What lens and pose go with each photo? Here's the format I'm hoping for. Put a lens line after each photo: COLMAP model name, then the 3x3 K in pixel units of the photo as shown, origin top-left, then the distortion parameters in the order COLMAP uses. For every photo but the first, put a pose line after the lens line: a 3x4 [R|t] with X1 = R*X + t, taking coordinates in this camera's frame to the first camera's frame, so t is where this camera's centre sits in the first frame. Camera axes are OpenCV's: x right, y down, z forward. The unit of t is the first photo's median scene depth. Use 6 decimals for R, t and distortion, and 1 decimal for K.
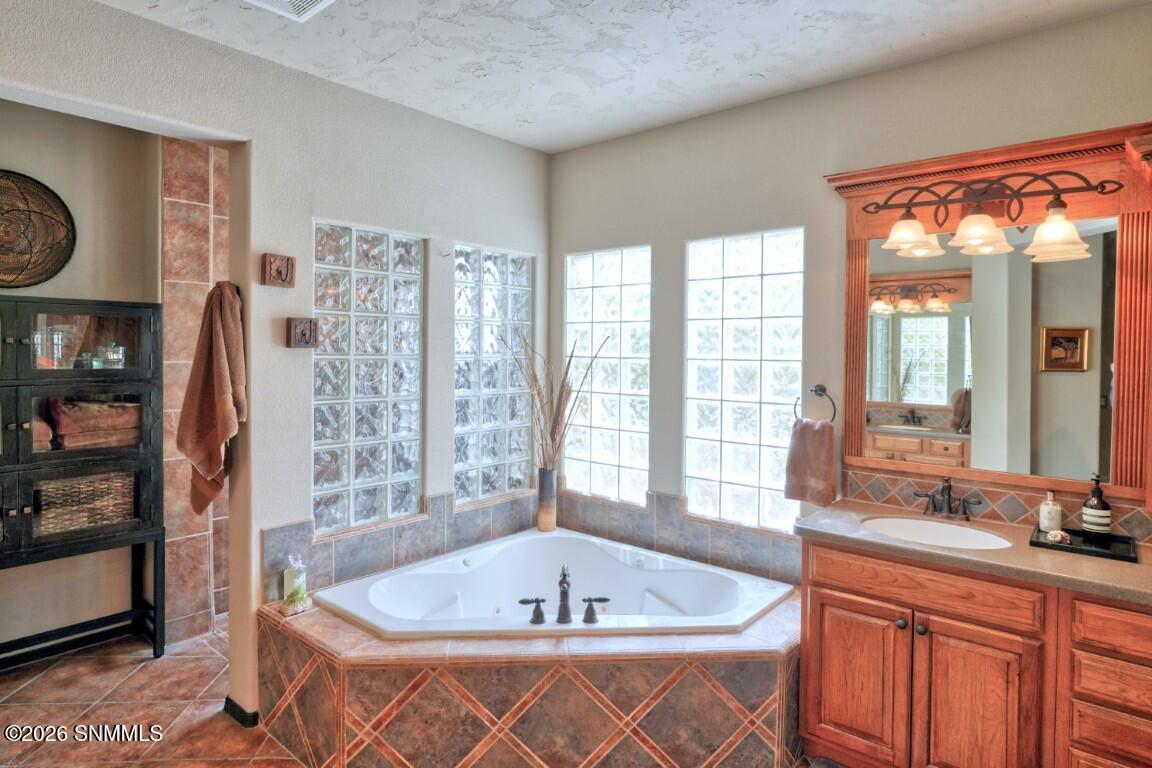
lens RADIAL K [[630.2, 0, 560.9], [0, 630.2, 362.4], [0, 0, 1]] dist [-0.018230, 0.002827]
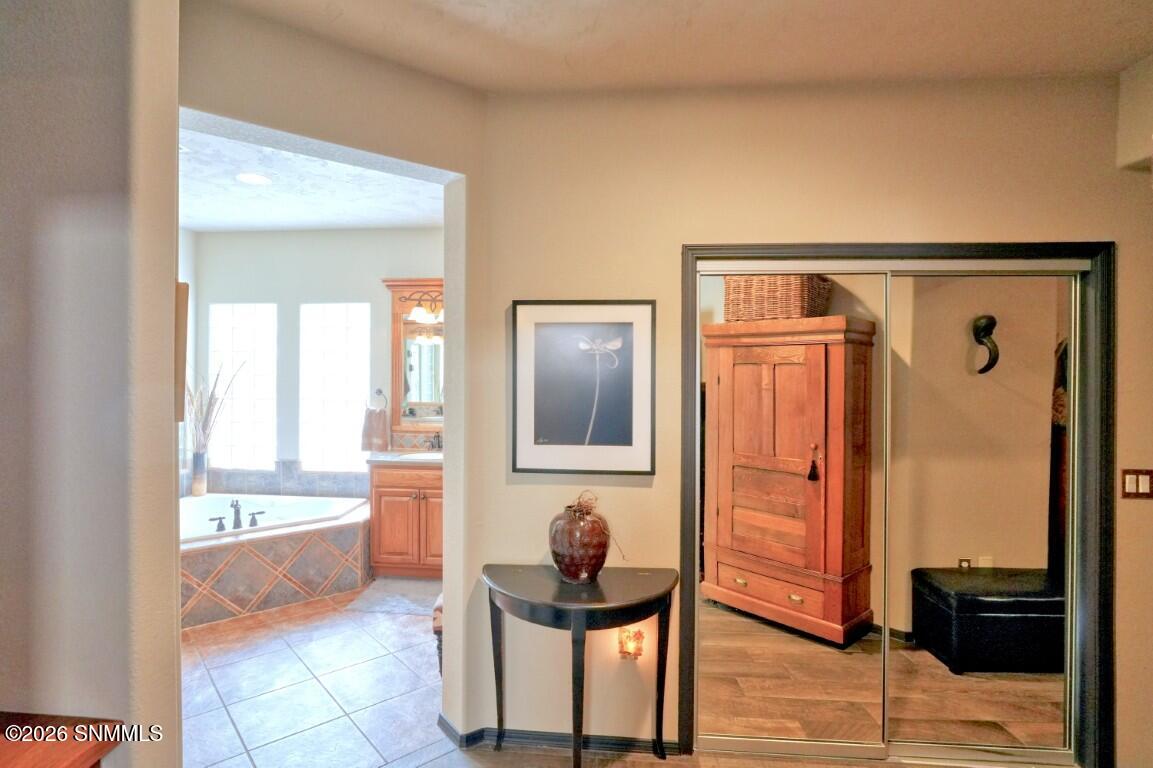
lens RADIAL K [[589.7, 0, 539.5], [0, 589.7, 374.1], [0, 0, 1]] dist [-0.019569, -0.000898]
pose [[0.804665, -0.007695, 0.593679, -0.279497], [0.010741, 0.999941, -0.001598, -0.001401], [-0.593632, 0.007663, 0.804700, -0.796789]]
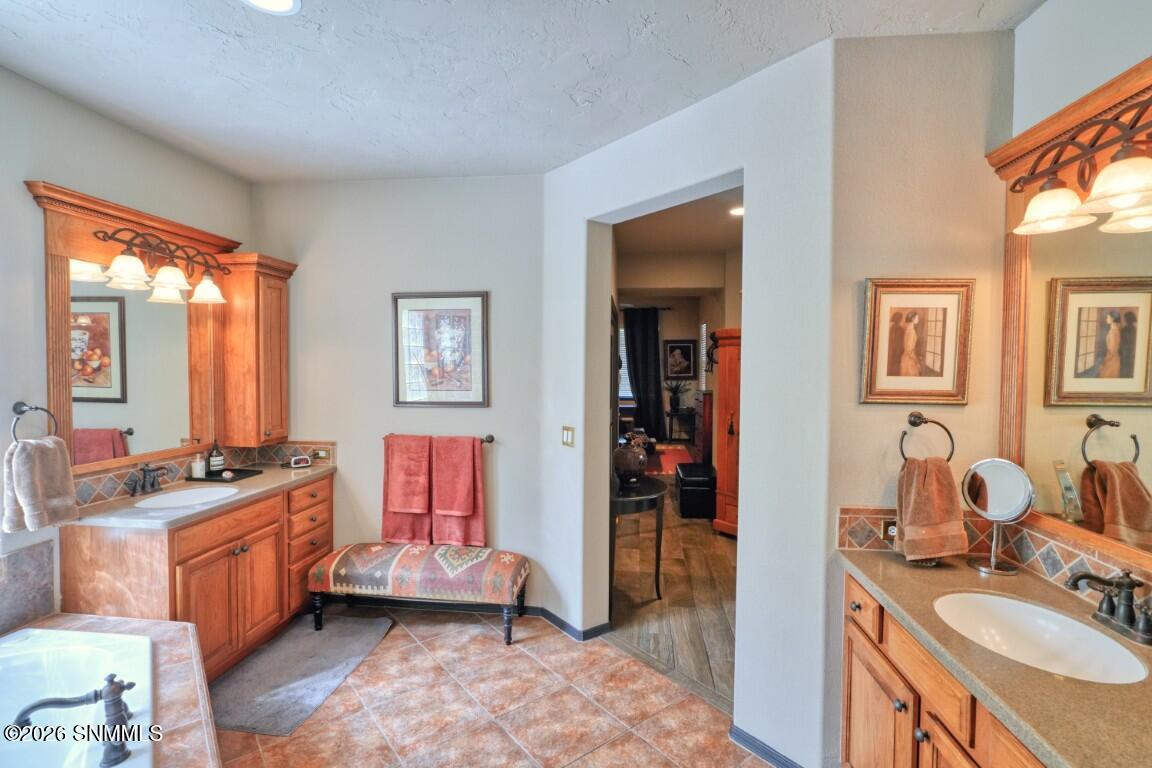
lens RADIAL K [[562.3, 0, 575.9], [0, 562.3, 381.4], [0, 0, 1]] dist [-0.014504, 0.005271]
pose [[-0.581654, -0.037038, 0.812592, -0.835420], [0.005556, 0.998759, 0.049500, -0.036403], [-0.813417, 0.033307, -0.580727, 0.951923]]
